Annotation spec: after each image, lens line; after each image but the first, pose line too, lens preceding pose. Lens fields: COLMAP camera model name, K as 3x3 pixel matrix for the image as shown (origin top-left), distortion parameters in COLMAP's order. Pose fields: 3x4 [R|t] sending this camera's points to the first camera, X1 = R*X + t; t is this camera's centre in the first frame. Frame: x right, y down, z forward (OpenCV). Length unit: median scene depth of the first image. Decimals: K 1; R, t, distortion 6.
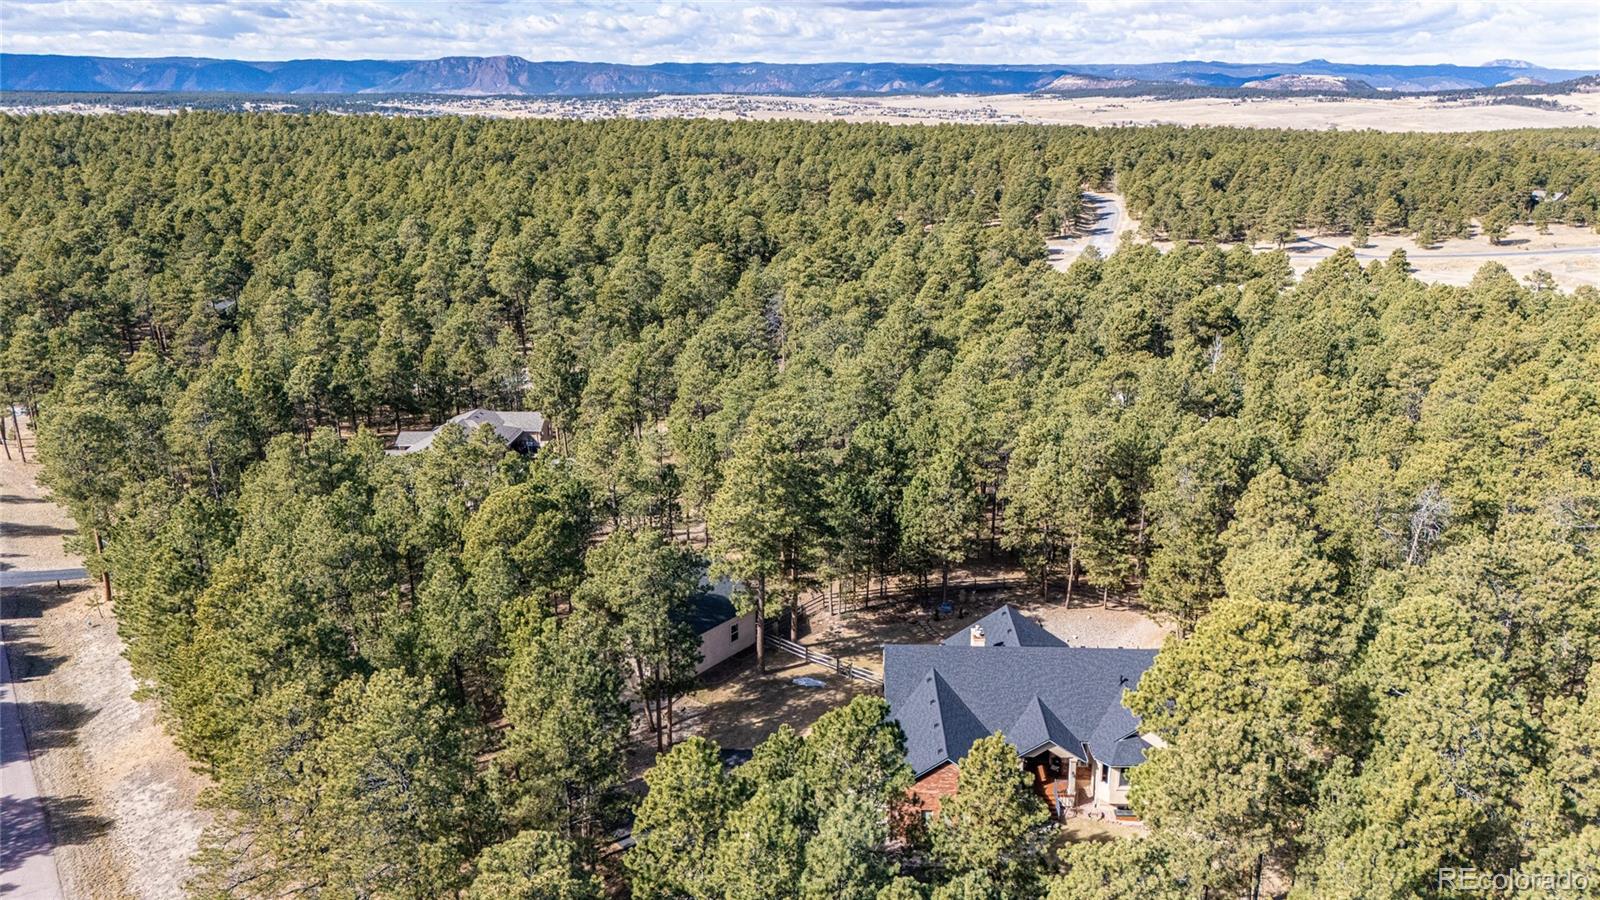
lens RADIAL K [[1142.3, 0, 794.5], [0, 1142.3, 455.2], [0, 0, 1]] dist [0.046726, -0.029658]
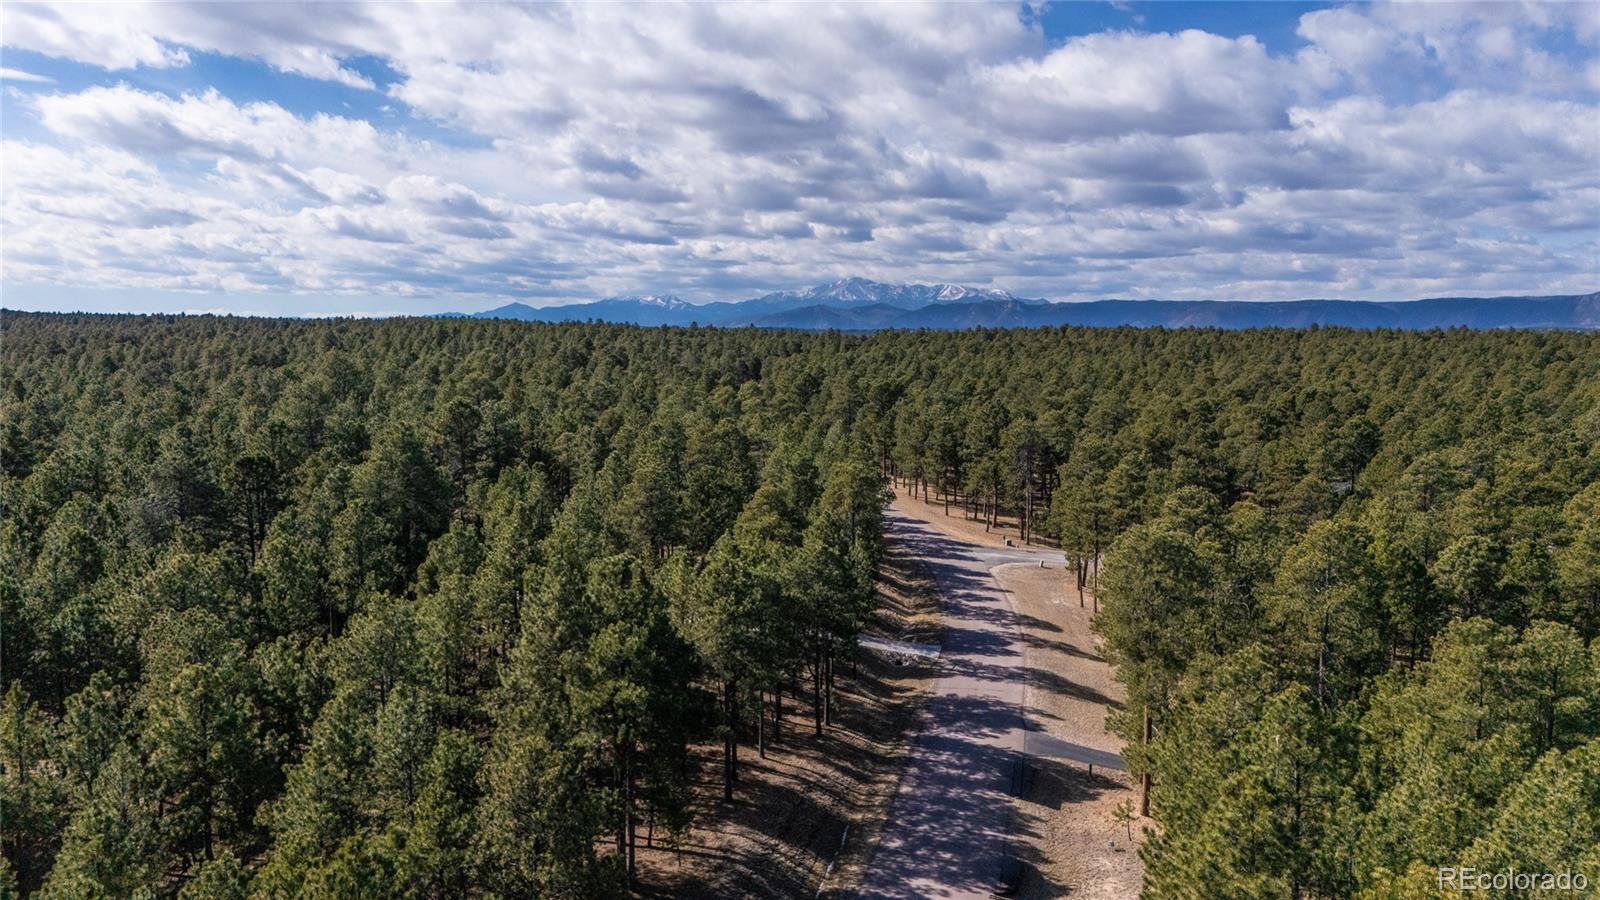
lens RADIAL K [[1142.3, 0, 799.5], [0, 1142.3, 458.9], [0, 0, 1]] dist [0.046726, -0.029658]
pose [[0.635608, 0.077629, -0.768099, -0.166868], [-0.222796, 0.971044, -0.086226, 0.019085], [0.739165, 0.225936, 0.634499, 0.286811]]
